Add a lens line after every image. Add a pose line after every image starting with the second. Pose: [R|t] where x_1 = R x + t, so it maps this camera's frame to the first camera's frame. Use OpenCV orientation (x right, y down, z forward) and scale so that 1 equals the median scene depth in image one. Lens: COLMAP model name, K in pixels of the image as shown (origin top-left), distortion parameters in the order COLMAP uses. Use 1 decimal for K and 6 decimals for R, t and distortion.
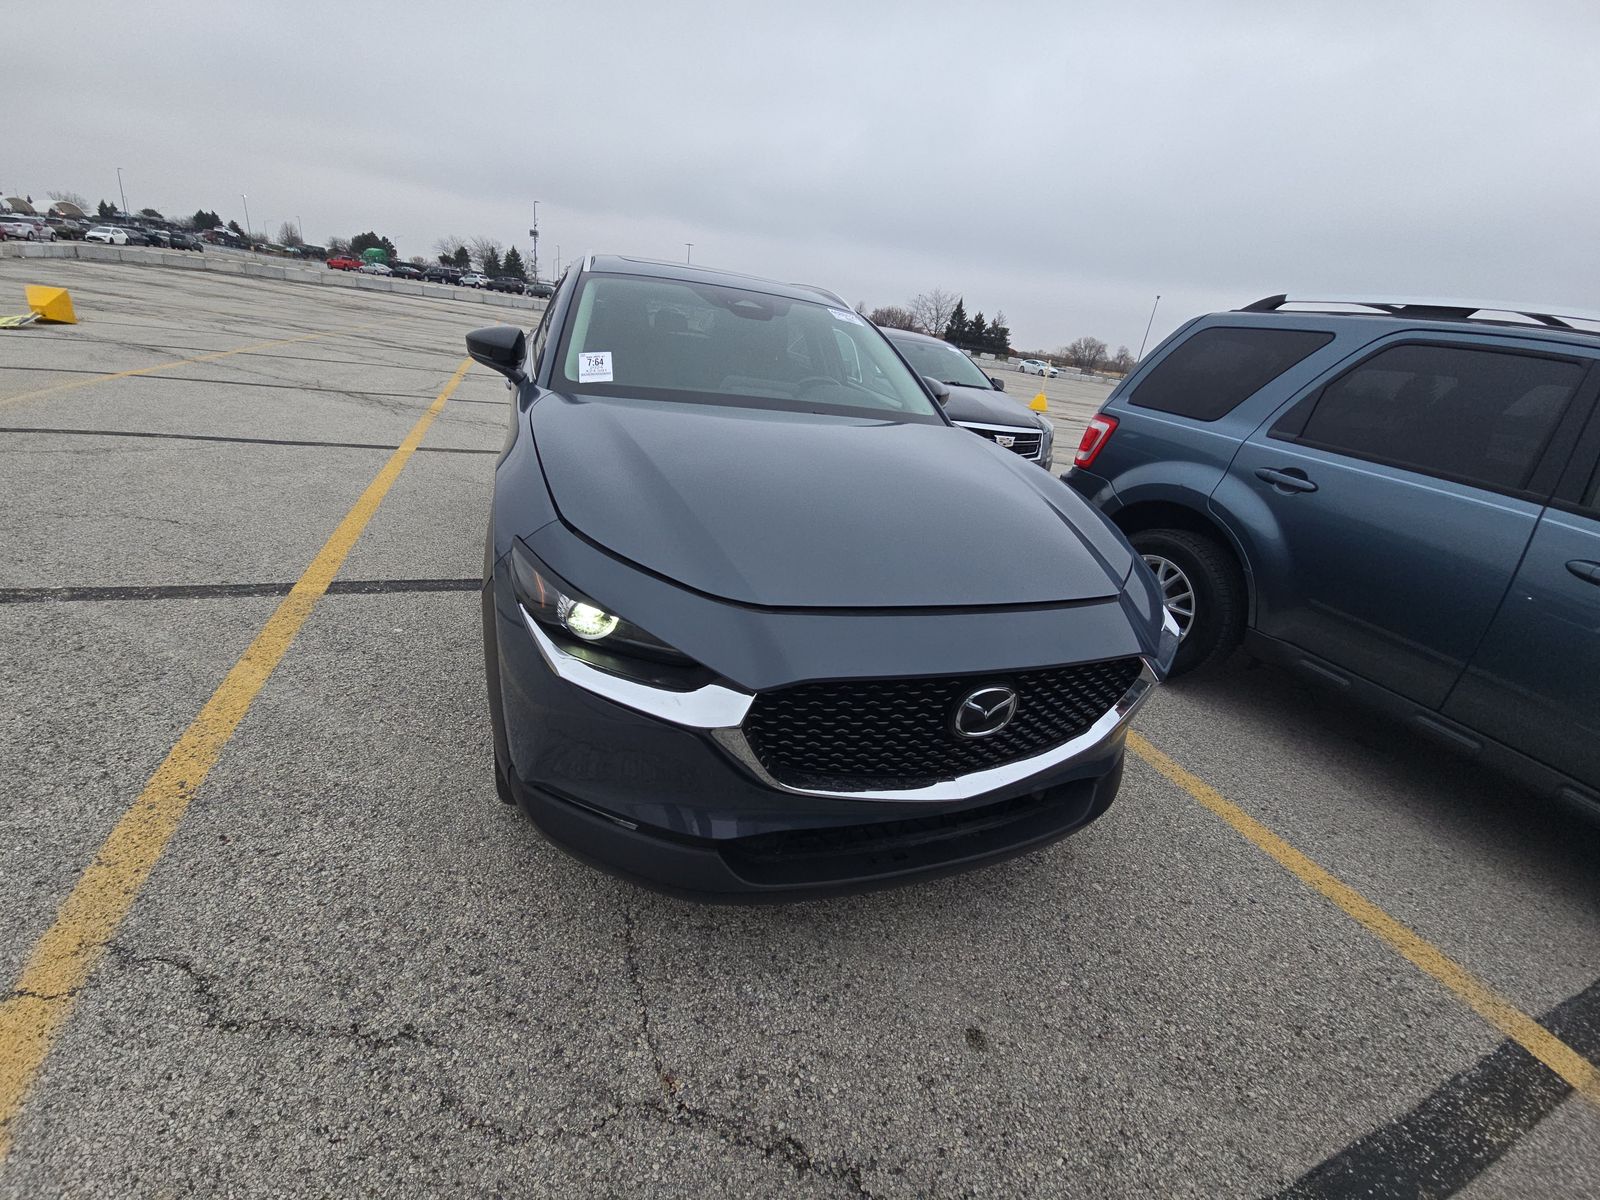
lens RADIAL K [[645.5, 0, 808.8], [0, 645.5, 603.6], [0, 0, 1]] dist [-0.000354, -0.003595]
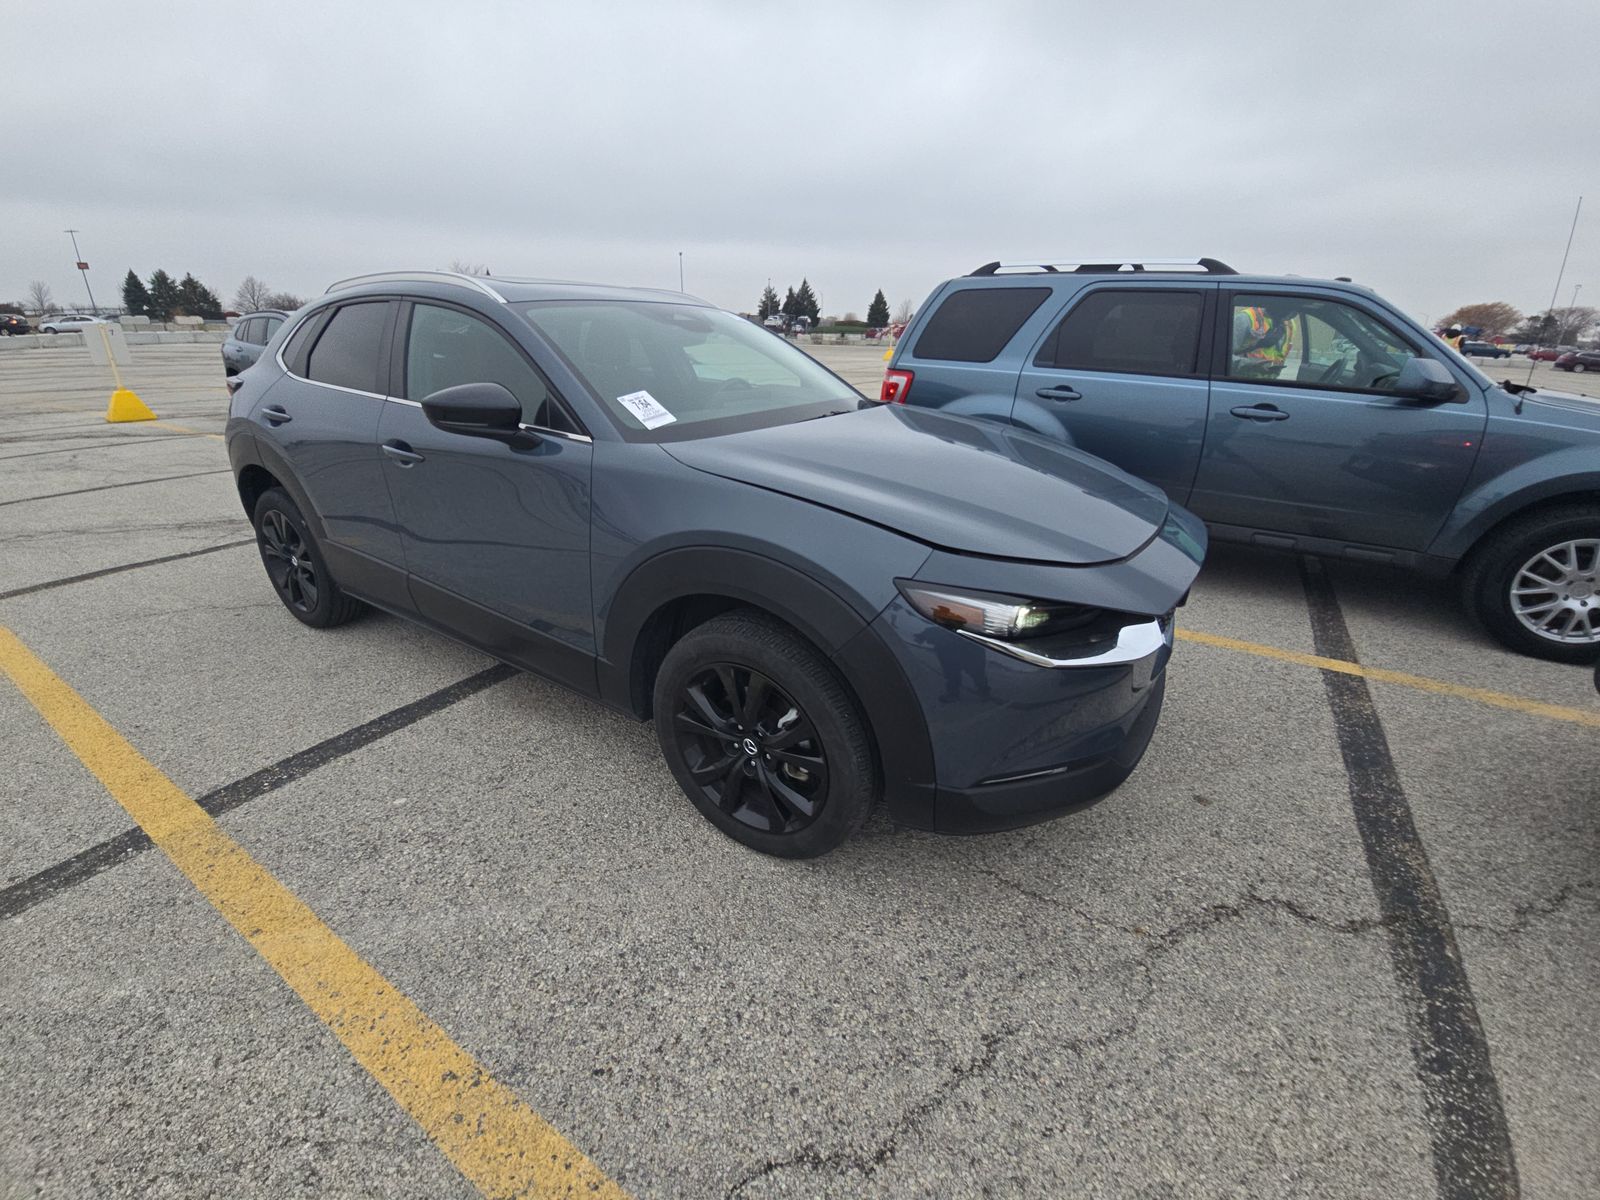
lens RADIAL K [[645.5, 0, 812.3], [0, 645.5, 594.4], [0, 0, 1]] dist [-0.000354, -0.003595]
pose [[0.796159, -0.337278, 0.502369, -0.724002], [0.319755, 0.939363, 0.123915, -0.166323], [-0.513700, 0.061979, 0.855728, 0.115262]]
